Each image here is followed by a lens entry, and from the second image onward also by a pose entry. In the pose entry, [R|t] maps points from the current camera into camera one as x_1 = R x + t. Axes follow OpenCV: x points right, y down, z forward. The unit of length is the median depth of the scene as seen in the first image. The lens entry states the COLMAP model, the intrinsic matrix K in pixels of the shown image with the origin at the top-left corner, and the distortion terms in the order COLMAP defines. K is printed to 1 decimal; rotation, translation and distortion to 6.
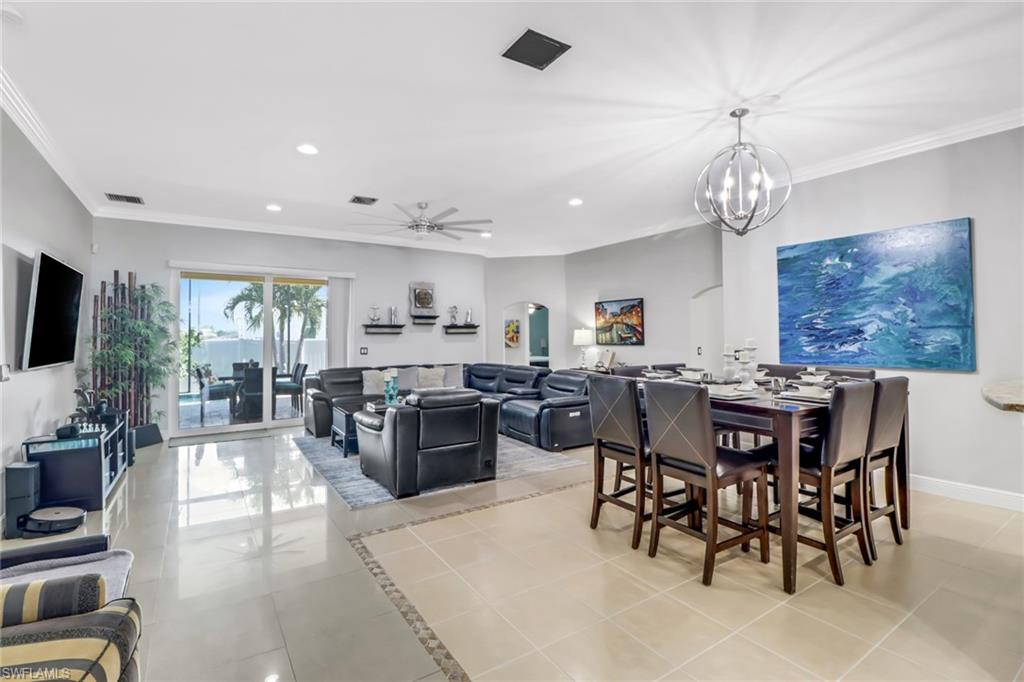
lens RADIAL K [[495.9, 0, 517.1], [0, 495.9, 337.0], [0, 0, 1]] dist [-0.000126, -0.017006]
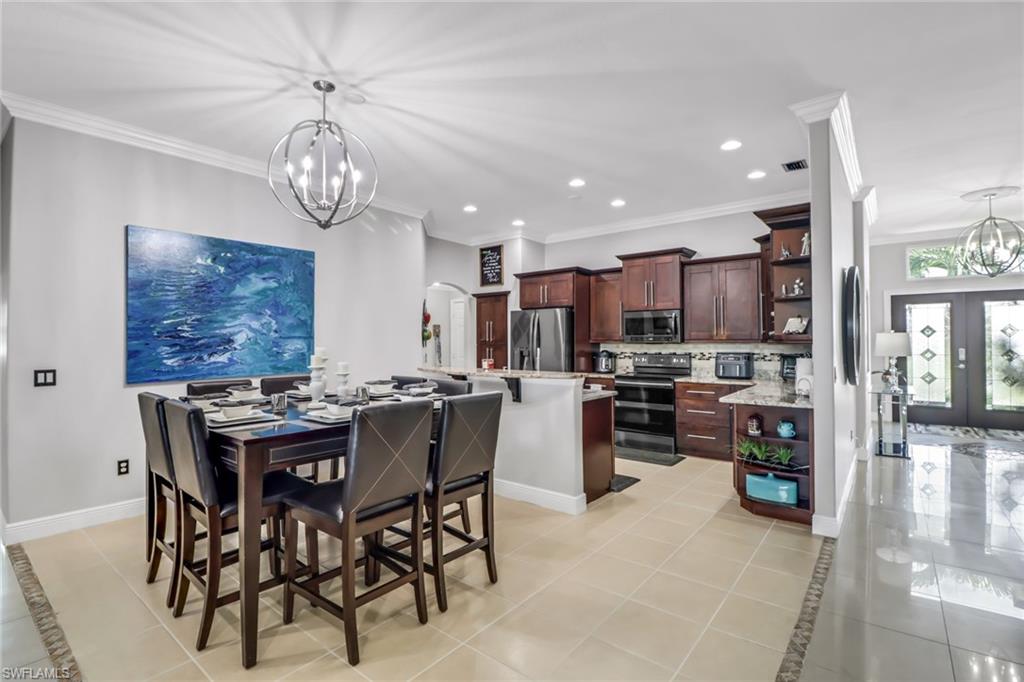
lens RADIAL K [[473.4, 0, 511.8], [0, 473.4, 336.0], [0, 0, 1]] dist [0.000871, -0.014079]
pose [[-0.313147, 0.016275, 0.949565, -0.288836], [0.008462, 0.999861, -0.014347, -0.002181], [-0.949667, 0.003542, -0.313241, 0.640555]]
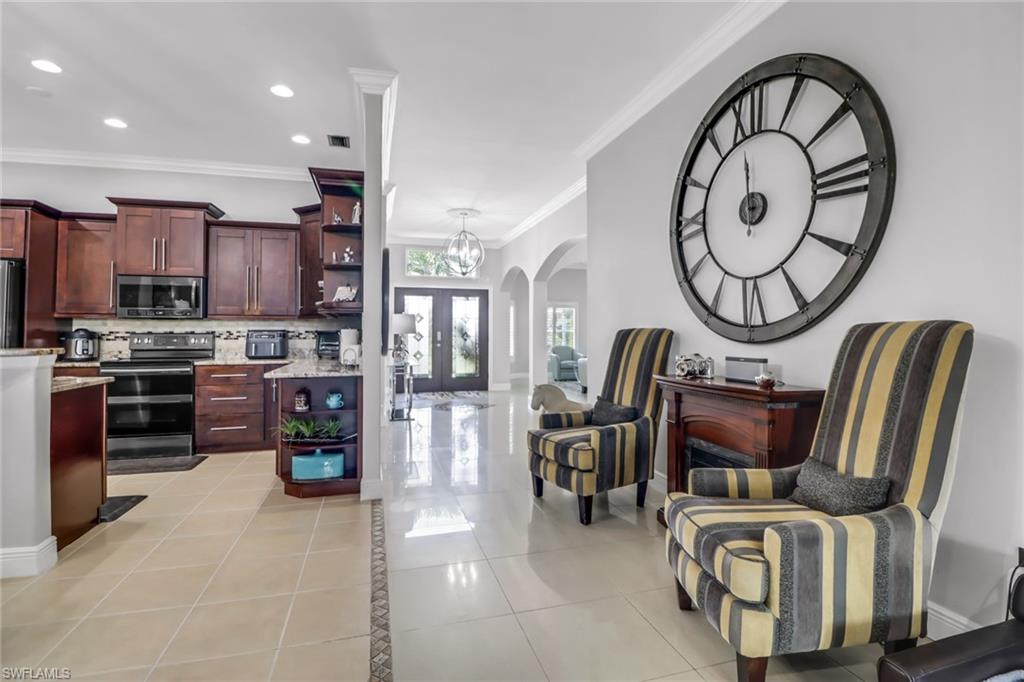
lens RADIAL K [[476.3, 0, 510.6], [0, 476.3, 322.3], [0, 0, 1]] dist [-0.000562, -0.015112]
pose [[-0.955185, 0.010928, 0.295808, -0.198223], [0.004780, 0.999757, -0.021496, 0.031085], [-0.295971, -0.019119, -0.955006, 0.616416]]
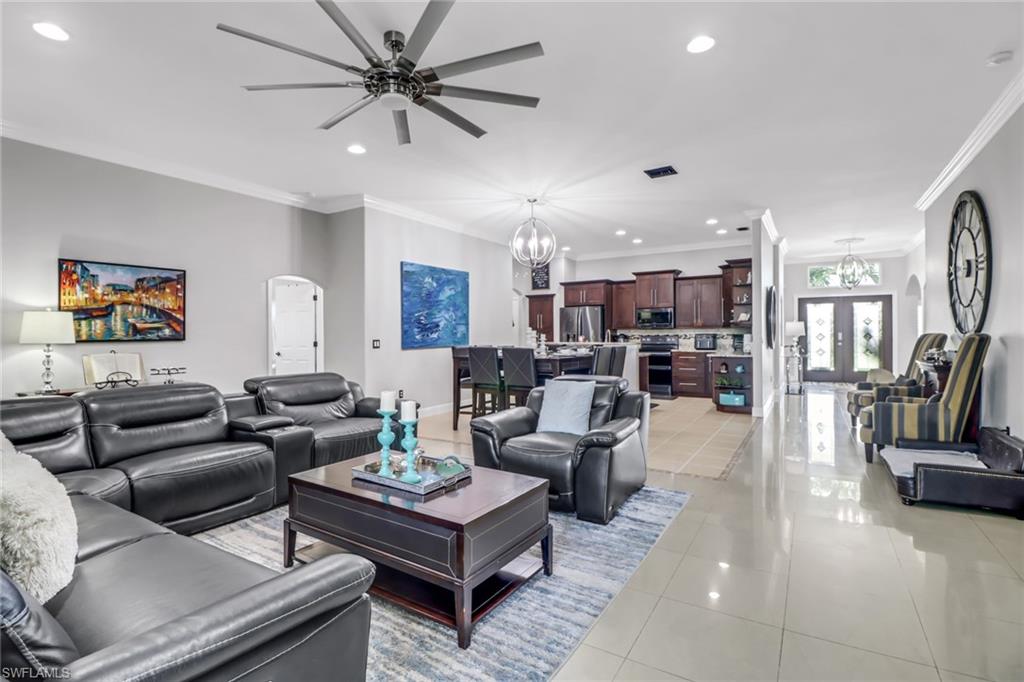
lens RADIAL K [[459.0, 0, 526.9], [0, 459.0, 334.7], [0, 0, 1]] dist [-0.001280, -0.000244]
pose [[-0.427468, 0.005055, 0.904016, -0.687462], [0.011564, 0.999933, -0.000123, 0.019092], [-0.903956, 0.010401, -0.427498, 1.157147]]
